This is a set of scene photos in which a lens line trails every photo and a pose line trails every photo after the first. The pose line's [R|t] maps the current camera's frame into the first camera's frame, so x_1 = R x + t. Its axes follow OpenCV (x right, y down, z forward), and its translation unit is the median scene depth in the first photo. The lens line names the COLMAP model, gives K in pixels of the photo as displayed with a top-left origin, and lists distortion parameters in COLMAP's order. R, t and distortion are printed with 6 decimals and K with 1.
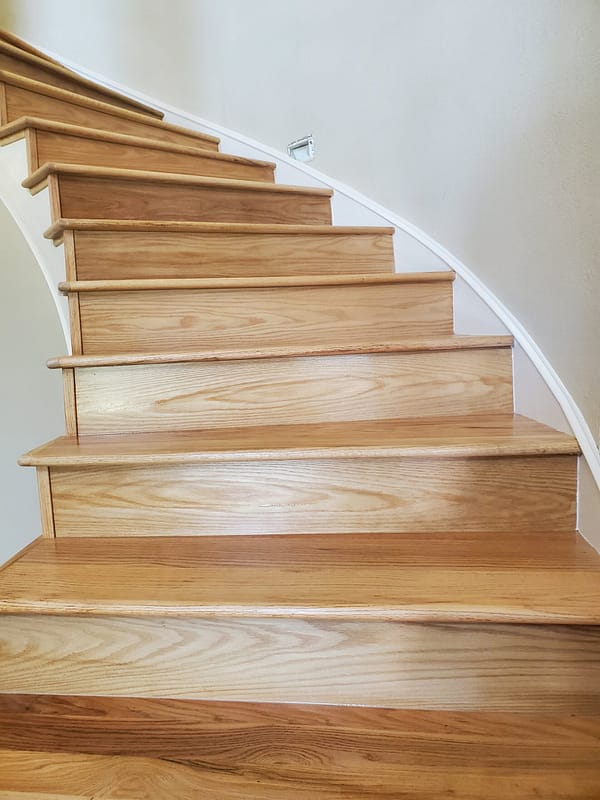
lens RADIAL K [[626.7, 0, 297.2], [0, 626.7, 387.6], [0, 0, 1]] dist [0.008692, -0.003063]
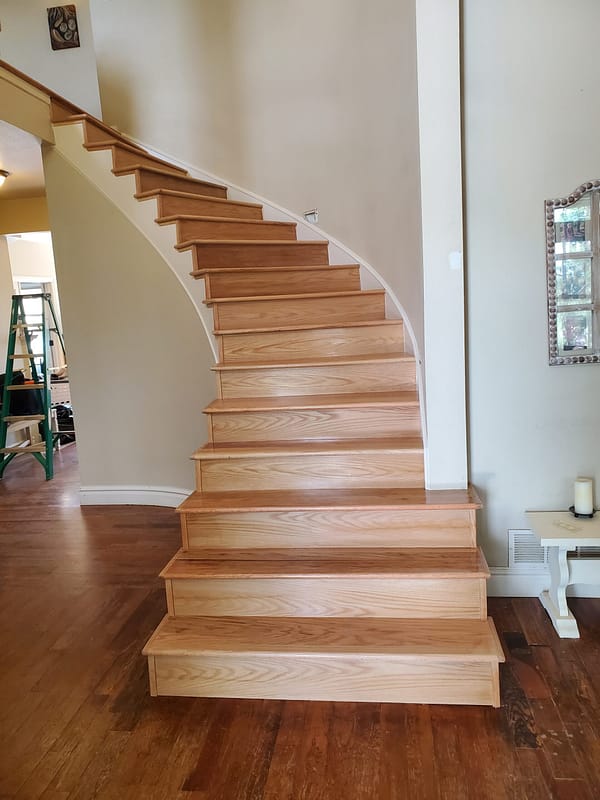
lens RADIAL K [[622.9, 0, 302.2], [0, 622.9, 401.4], [0, 0, 1]] dist [0.196830, -0.459313]
pose [[0.999888, -0.014743, -0.002693, -0.029881], [0.014835, 0.999156, 0.038314, 0.106449], [0.002126, -0.038350, 0.999262, -1.112256]]
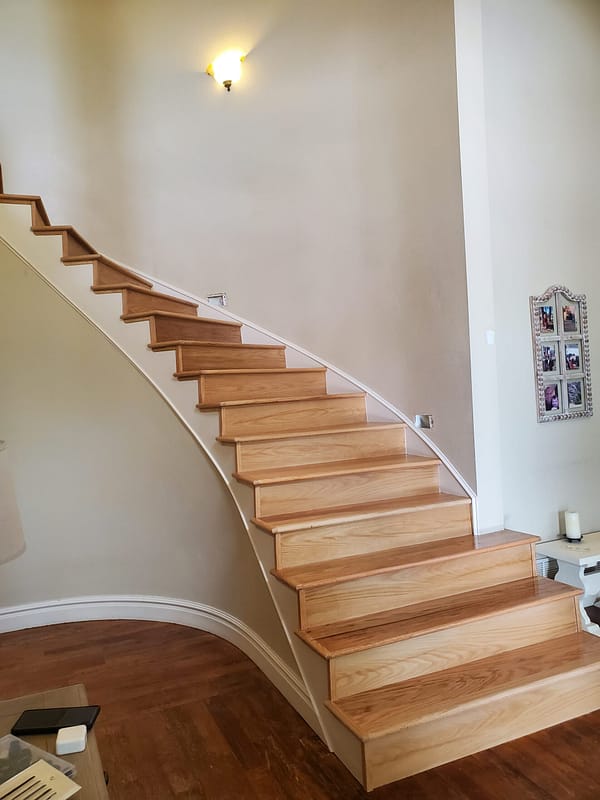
lens RADIAL K [[626.7, 0, 297.2], [0, 626.7, 387.6], [0, 0, 1]] dist [0.008692, -0.003063]
pose [[0.852815, -0.003720, 0.522199, -1.015863], [0.077886, 0.989696, -0.120145, 0.152166], [-0.516372, 0.143134, 0.844318, -0.850693]]
